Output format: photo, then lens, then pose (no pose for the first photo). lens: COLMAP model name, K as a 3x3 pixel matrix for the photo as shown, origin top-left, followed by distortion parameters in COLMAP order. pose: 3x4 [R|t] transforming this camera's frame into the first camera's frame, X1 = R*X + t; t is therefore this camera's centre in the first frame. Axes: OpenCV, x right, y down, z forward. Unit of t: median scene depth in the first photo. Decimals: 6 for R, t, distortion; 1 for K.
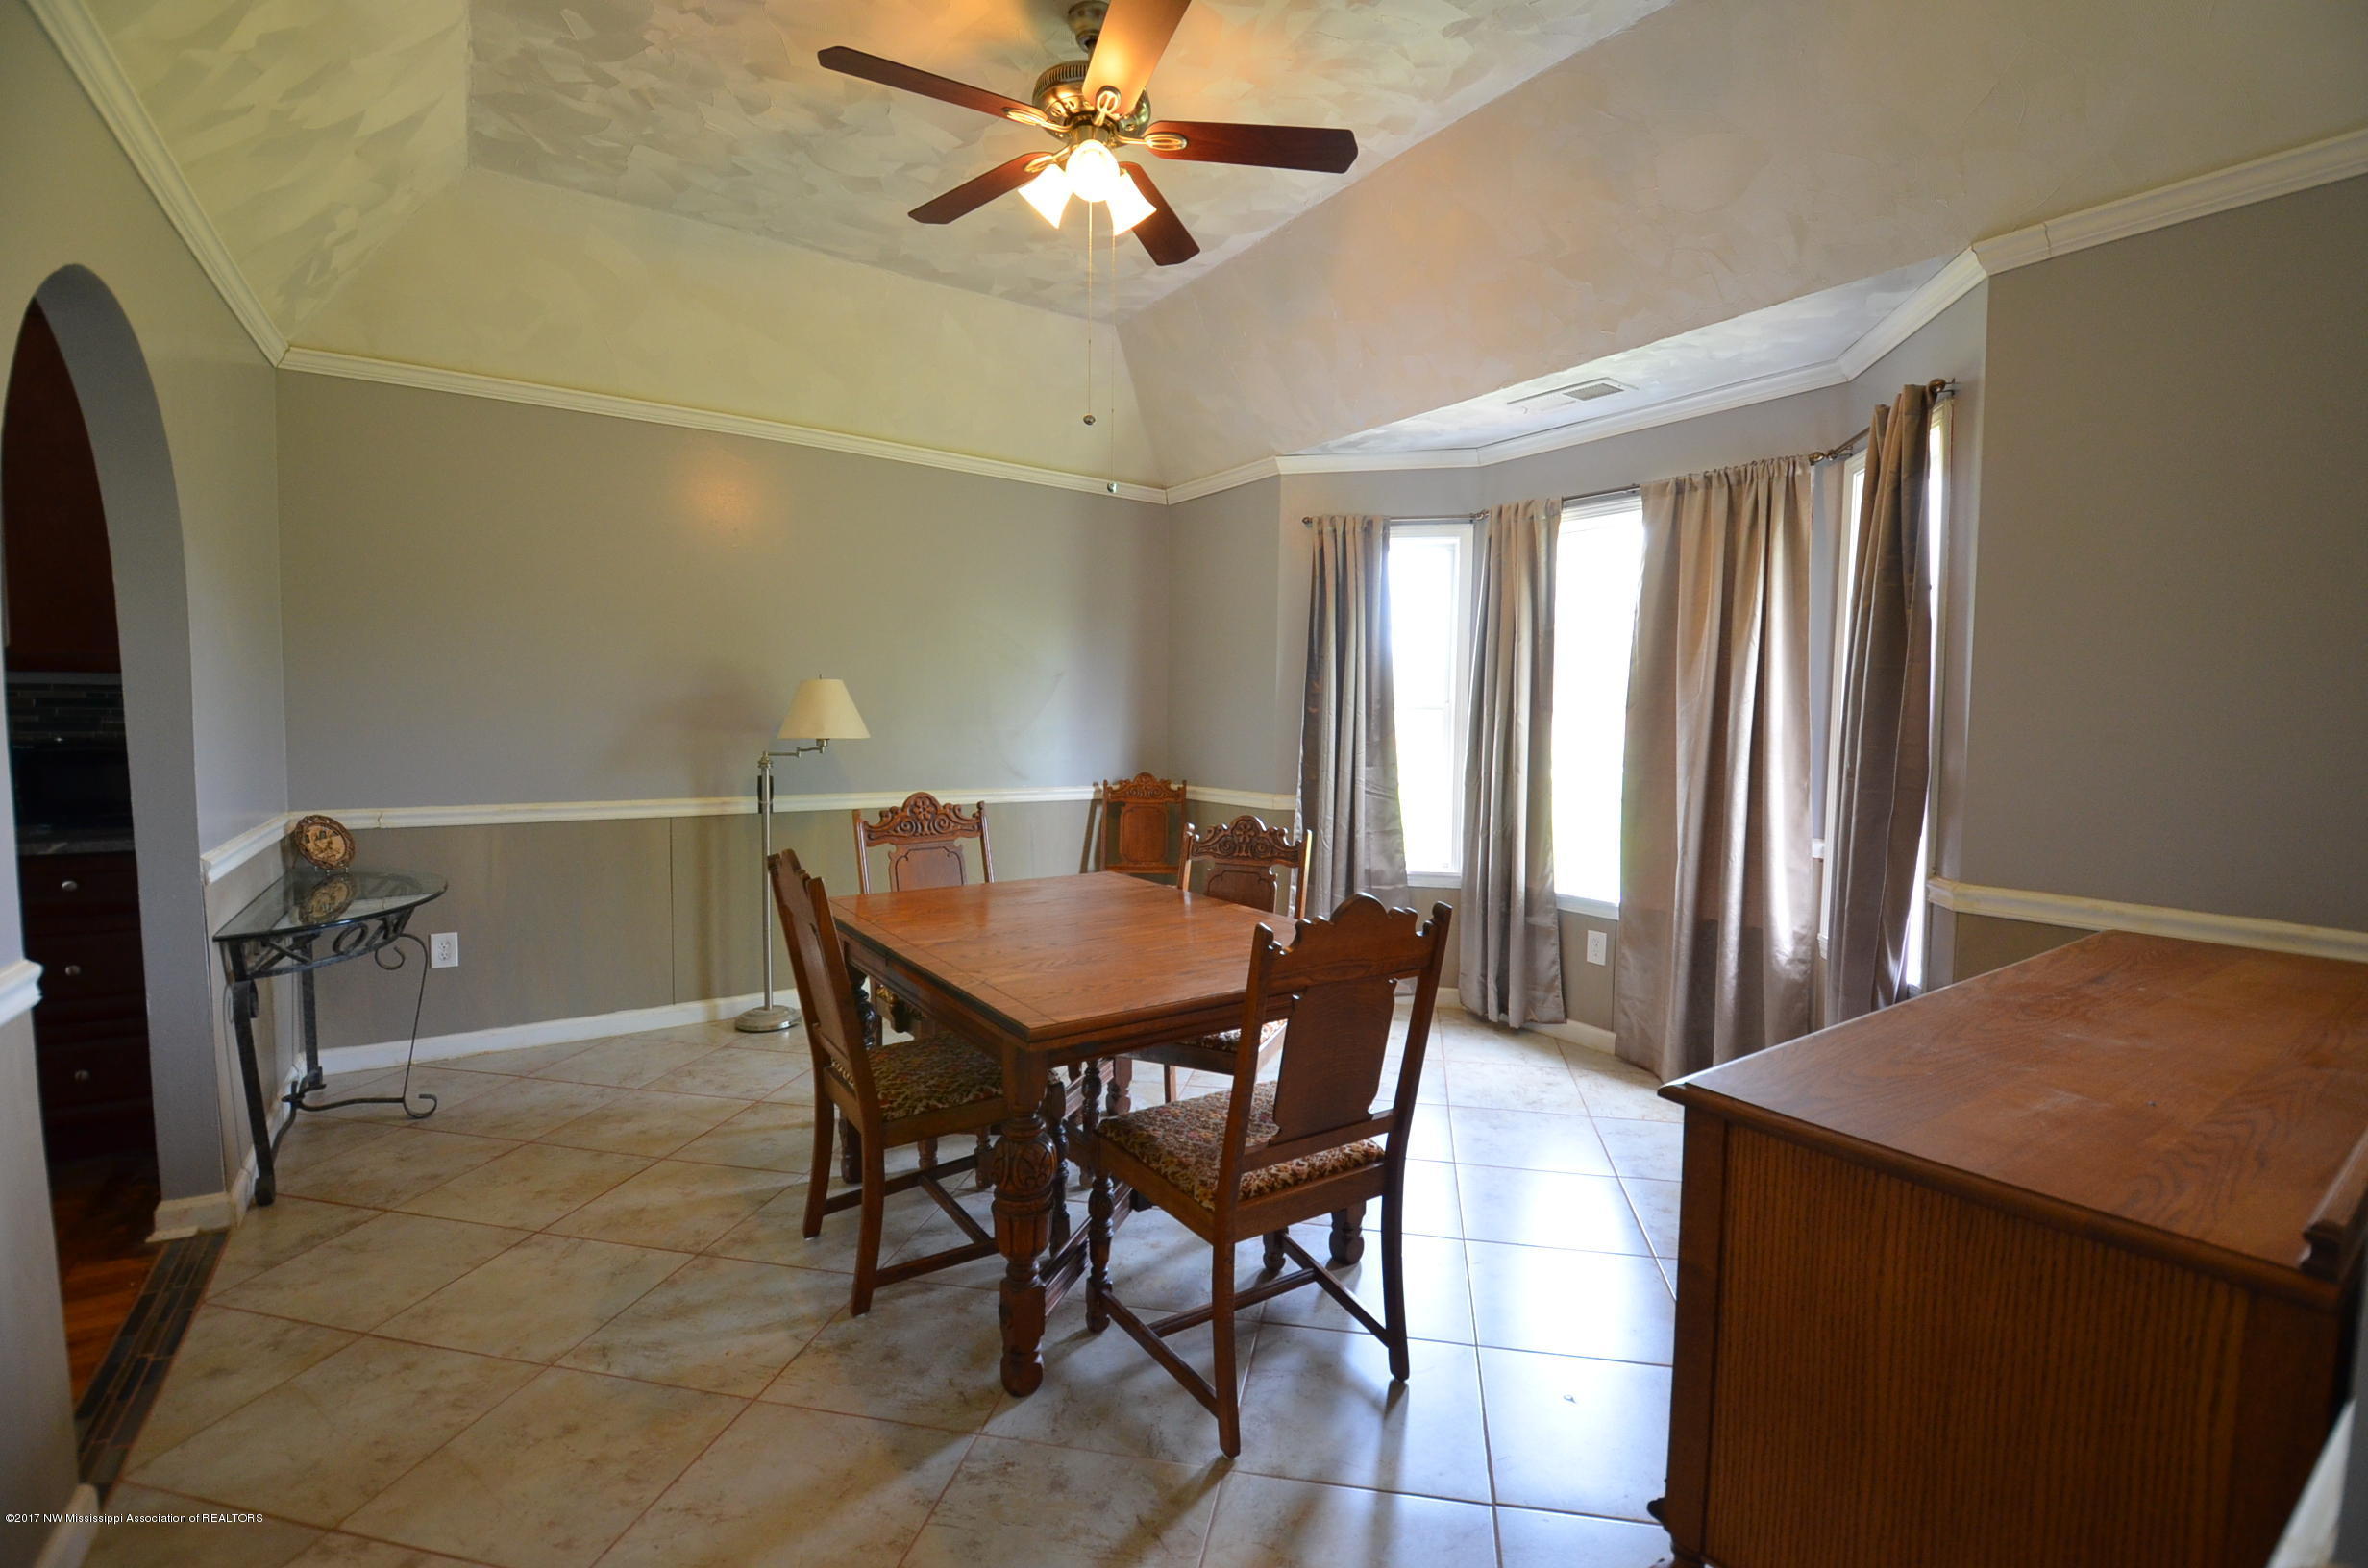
lens RADIAL K [[1040.5, 0, 1214.2], [0, 1040.5, 779.4], [0, 0, 1]] dist [0.023818, -0.037041]
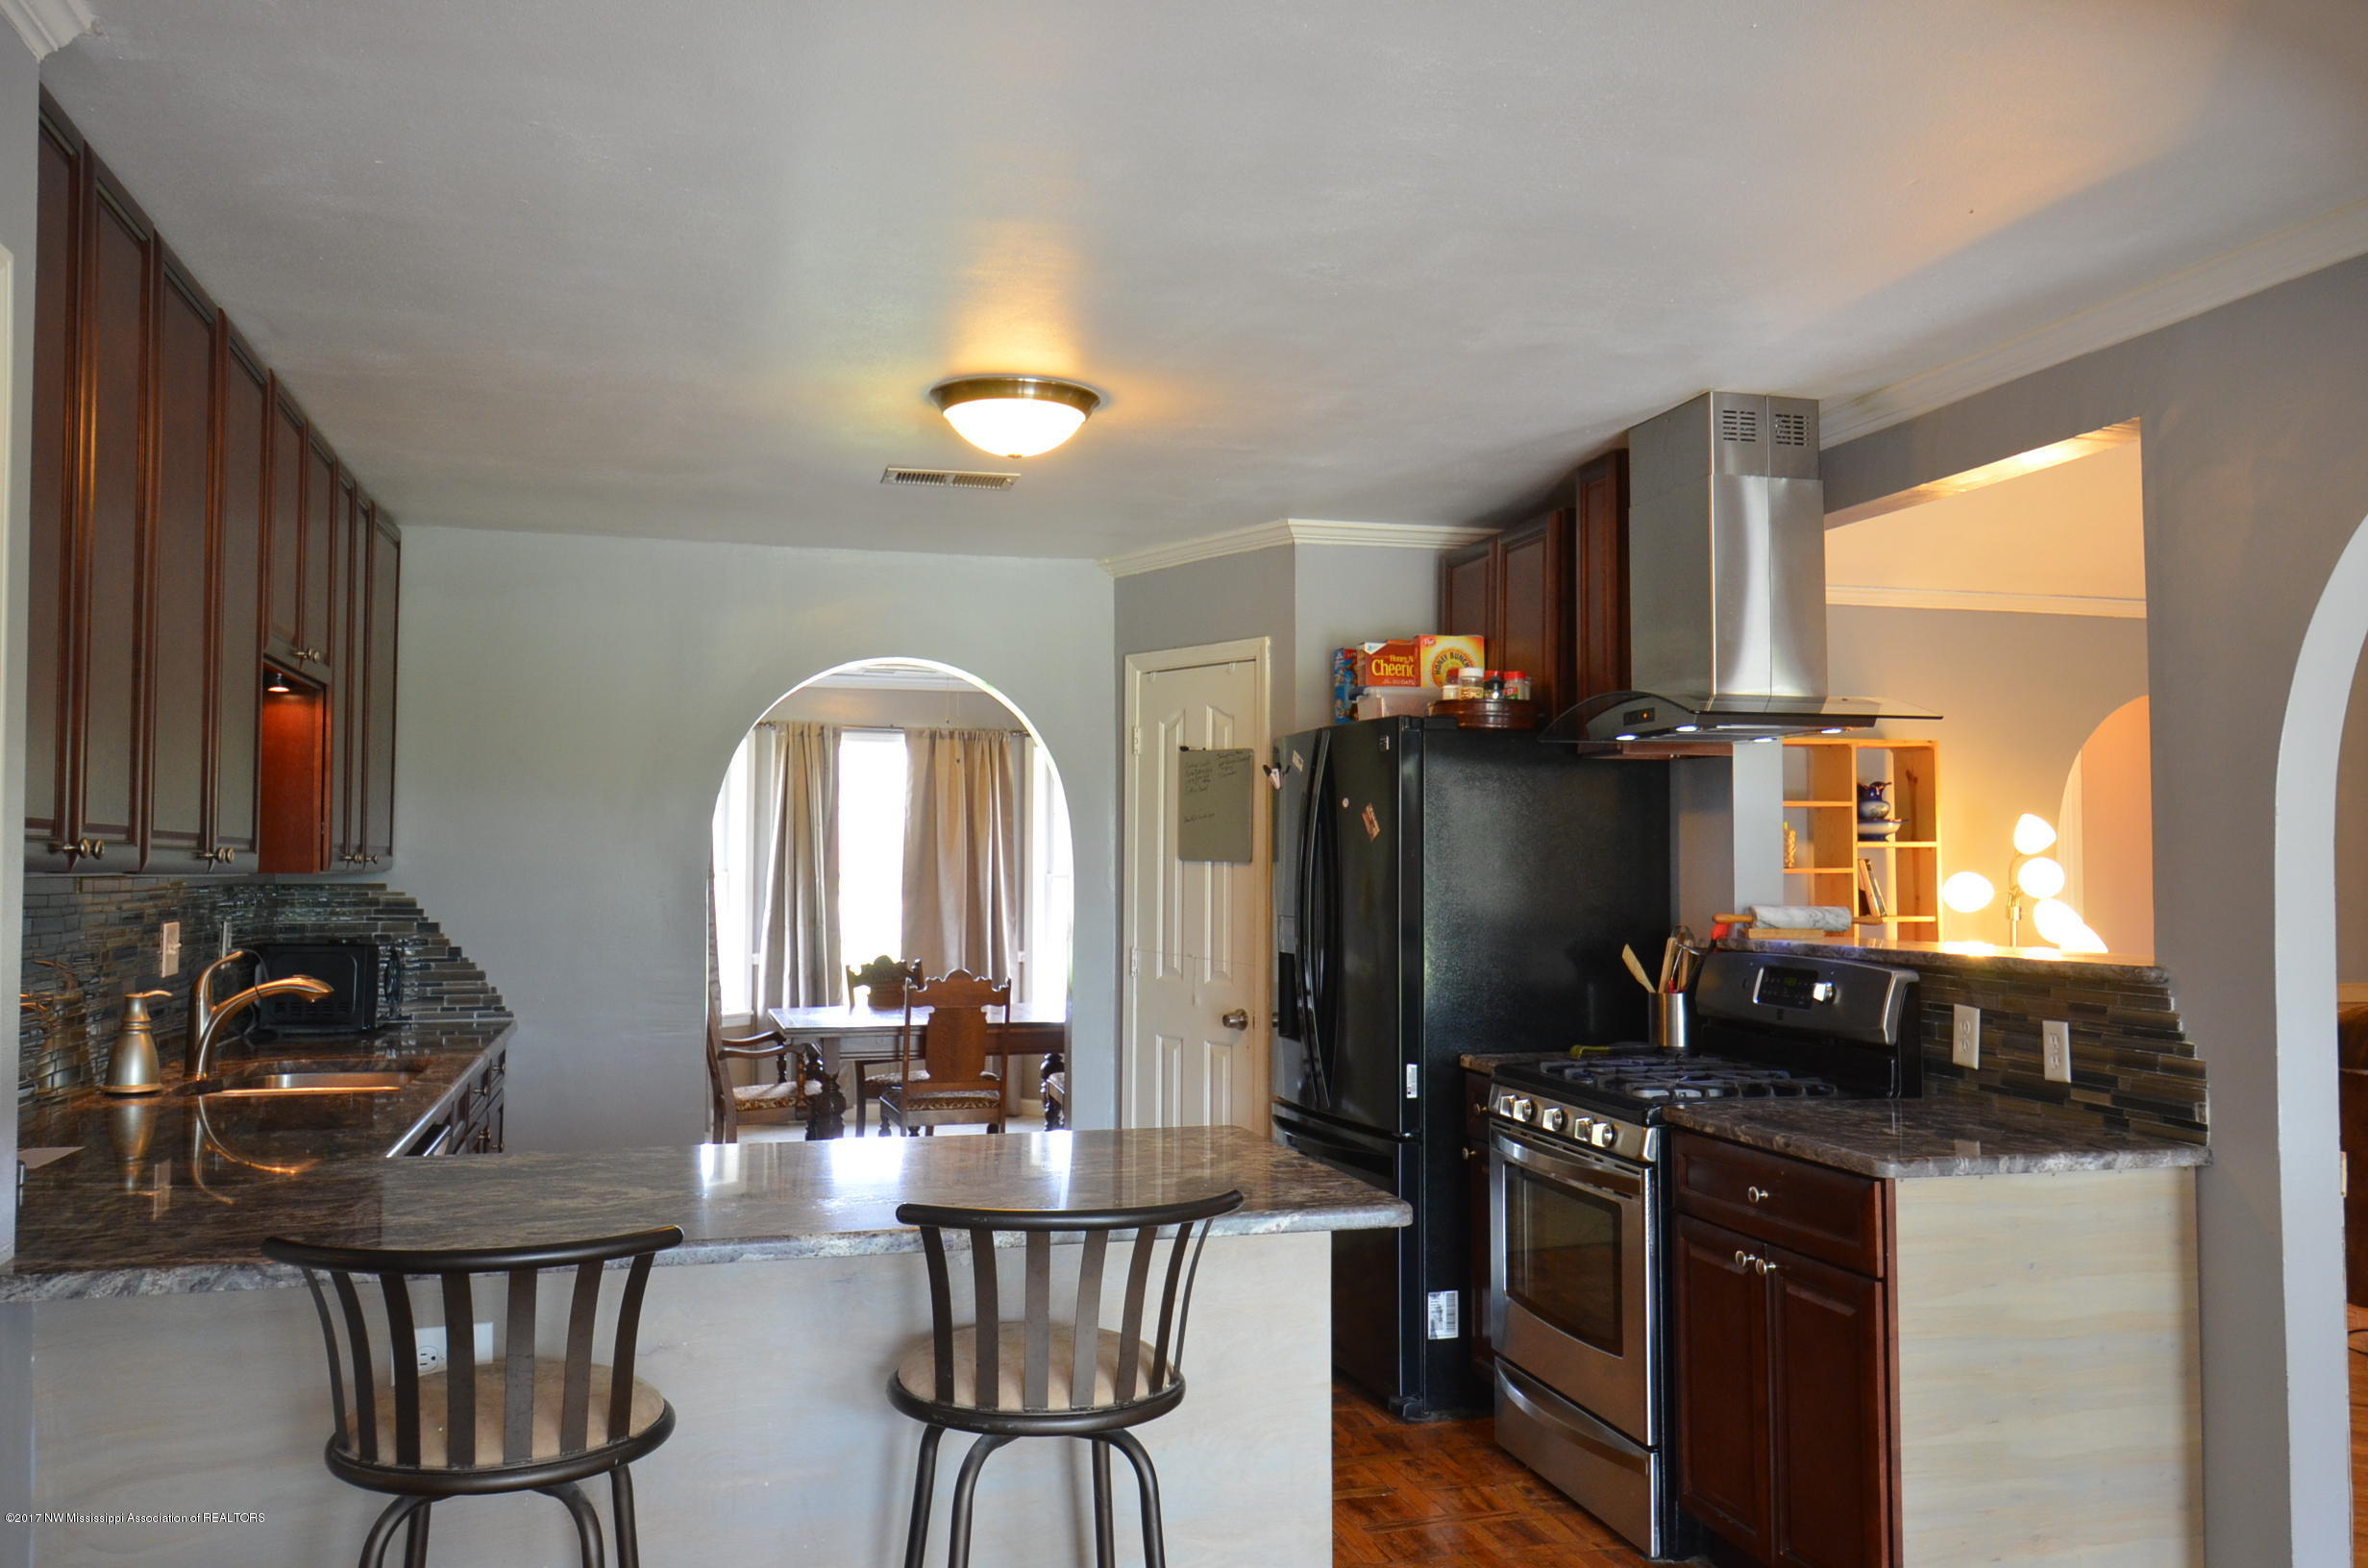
lens RADIAL K [[1890.3, 0, 1215.4], [0, 1890.3, 786.6], [0, 0, 1]] dist [0.034431, 0.005251]
pose [[0.317685, 0.024989, 0.947867, -1.994008], [0.061812, 0.996981, -0.047001, -0.040688], [-0.946179, 0.073521, 0.315181, -0.272015]]
